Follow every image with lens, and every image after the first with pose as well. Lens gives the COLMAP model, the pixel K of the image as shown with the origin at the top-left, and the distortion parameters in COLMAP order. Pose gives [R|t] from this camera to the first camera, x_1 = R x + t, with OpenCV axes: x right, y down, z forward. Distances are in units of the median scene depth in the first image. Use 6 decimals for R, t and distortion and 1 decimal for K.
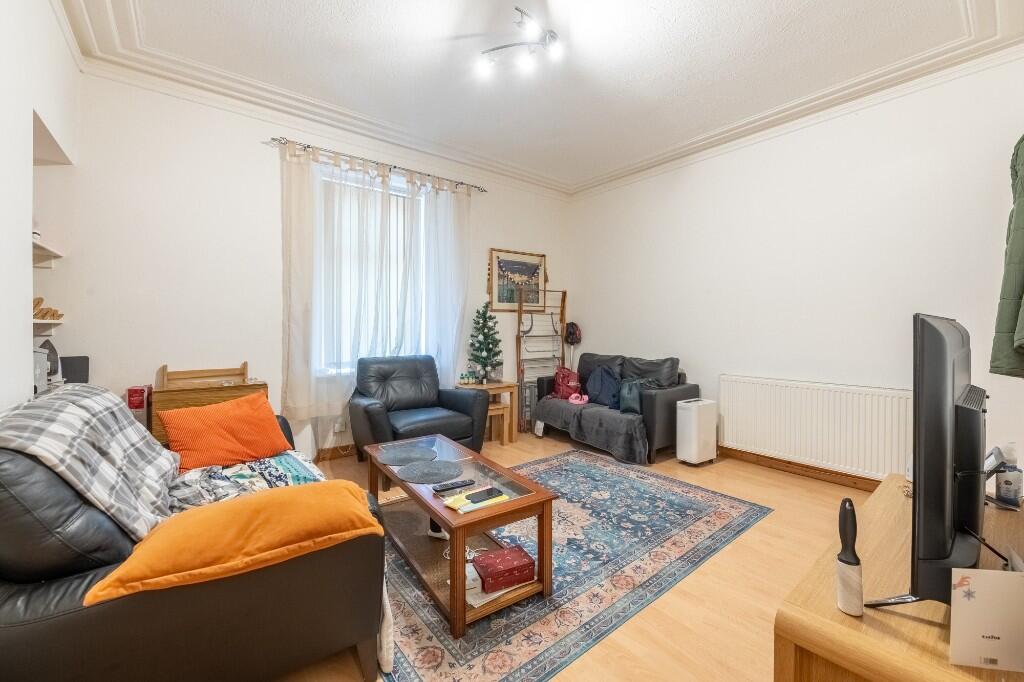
lens RADIAL K [[409.7, 0, 520.3], [0, 409.7, 331.3], [0, 0, 1]] dist [-0.004524, -0.000631]
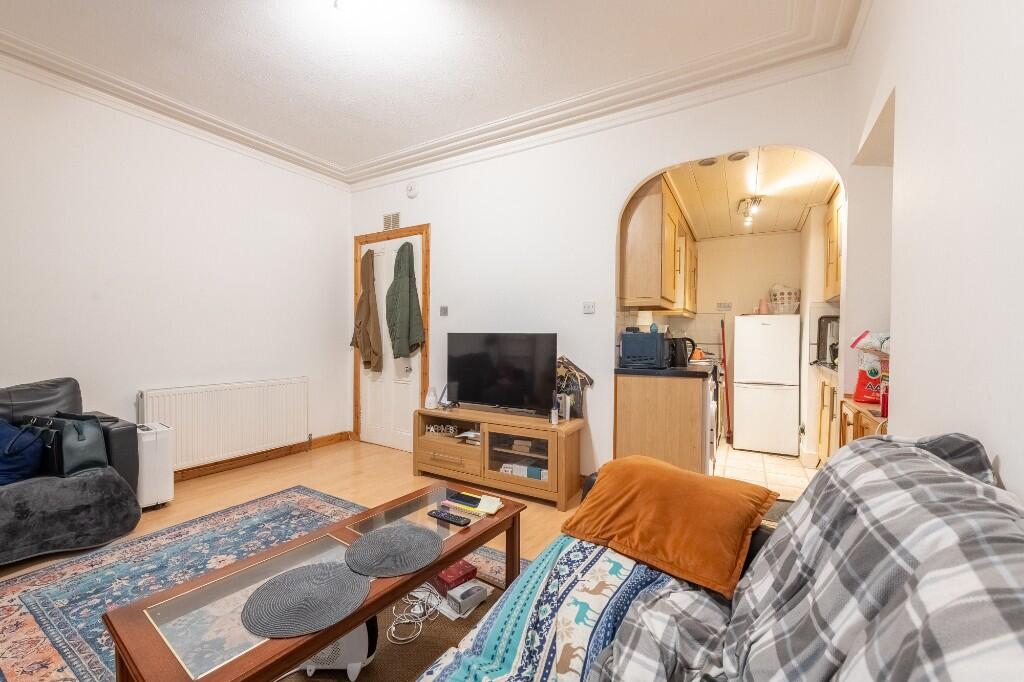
lens RADIAL K [[409.7, 0, 503.6], [0, 409.7, 342.9], [0, 0, 1]] dist [-0.004524, -0.000631]
pose [[-0.330673, -0.016473, 0.943602, -0.555959], [-0.000842, 0.999852, 0.017160, -0.004954], [-0.943745, 0.004880, -0.330638, 0.644340]]
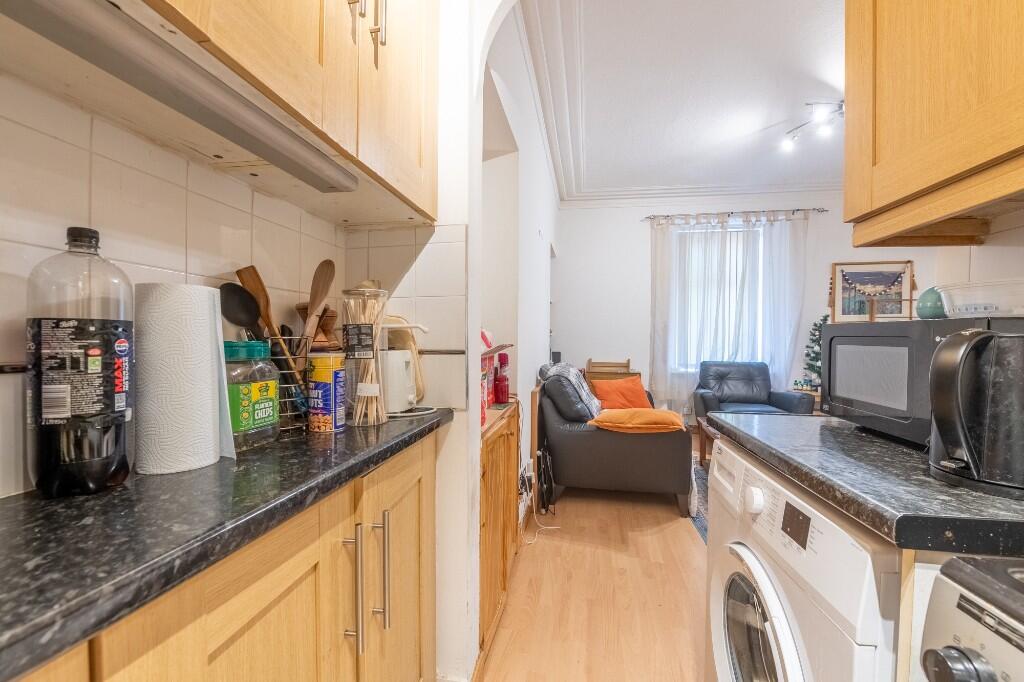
lens RADIAL K [[409.7, 0, 517.1], [0, 409.7, 343.0], [0, 0, 1]] dist [-0.004524, -0.000631]
pose [[0.658891, 0.012416, -0.752136, 0.214408], [-0.013682, 0.999896, 0.004520, 0.007726], [0.752114, 0.007313, 0.658992, -0.339908]]
